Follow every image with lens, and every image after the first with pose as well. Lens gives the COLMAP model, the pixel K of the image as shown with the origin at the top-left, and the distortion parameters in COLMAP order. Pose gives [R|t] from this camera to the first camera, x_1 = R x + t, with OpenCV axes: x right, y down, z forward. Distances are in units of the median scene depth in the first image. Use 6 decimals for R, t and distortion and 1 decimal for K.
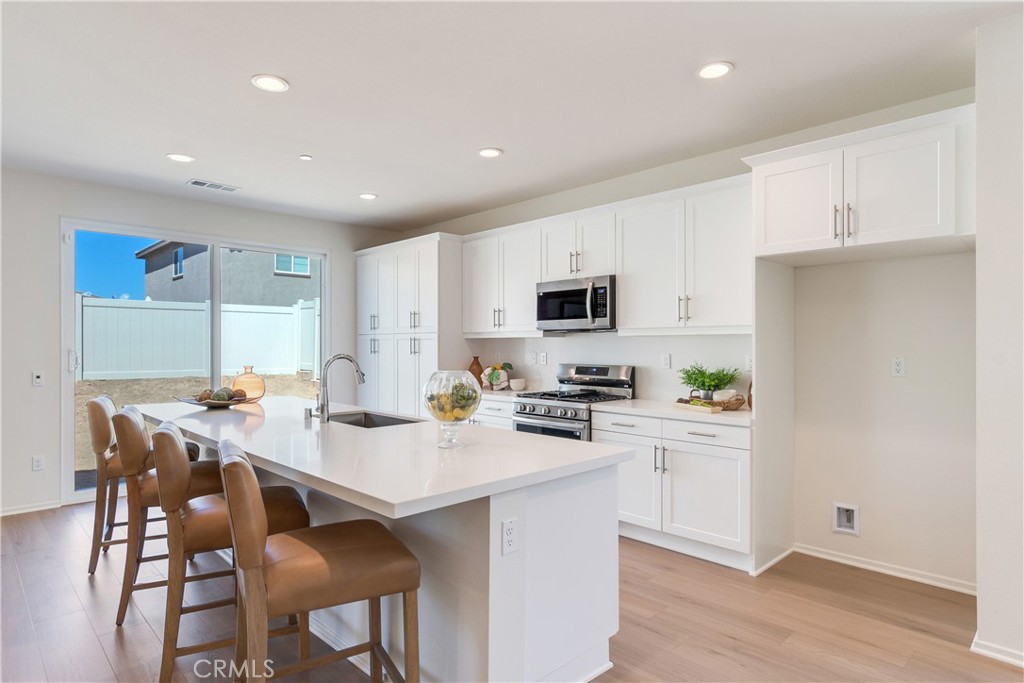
lens RADIAL K [[575.4, 0, 512.5], [0, 575.4, 344.3], [0, 0, 1]] dist [0.001811, -0.000822]
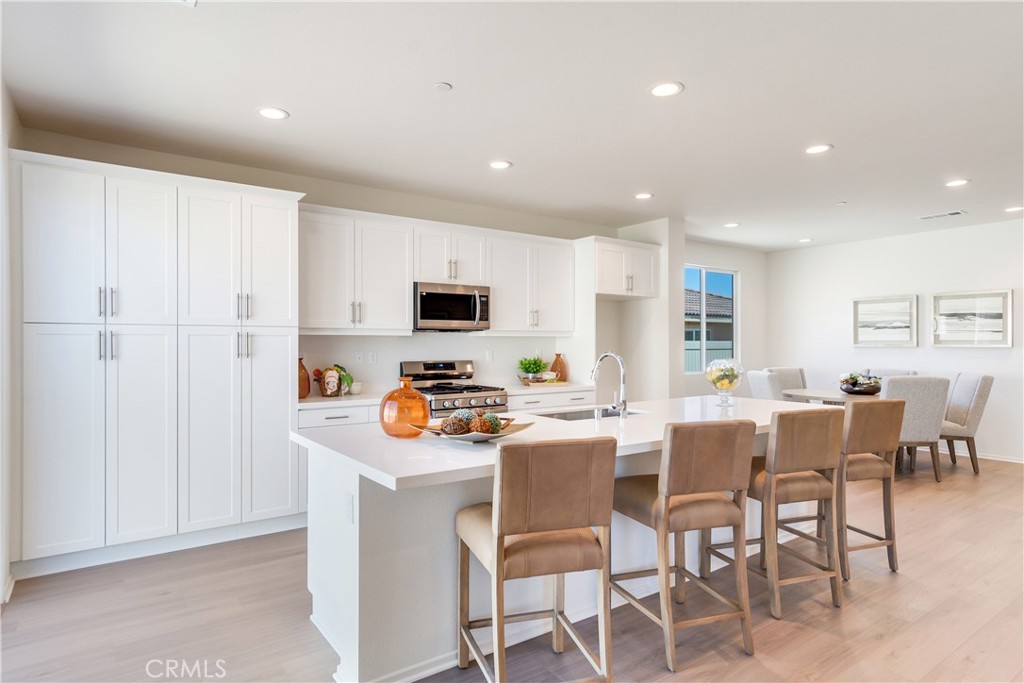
lens RADIAL K [[575.4, 0, 508.9], [0, 575.4, 340.4], [0, 0, 1]] dist [0.001811, -0.000822]
pose [[0.136391, 0.001372, 0.990654, -0.950649], [-0.004315, 0.999990, -0.000791, -0.003965], [-0.990646, -0.004167, 0.136396, 0.716284]]
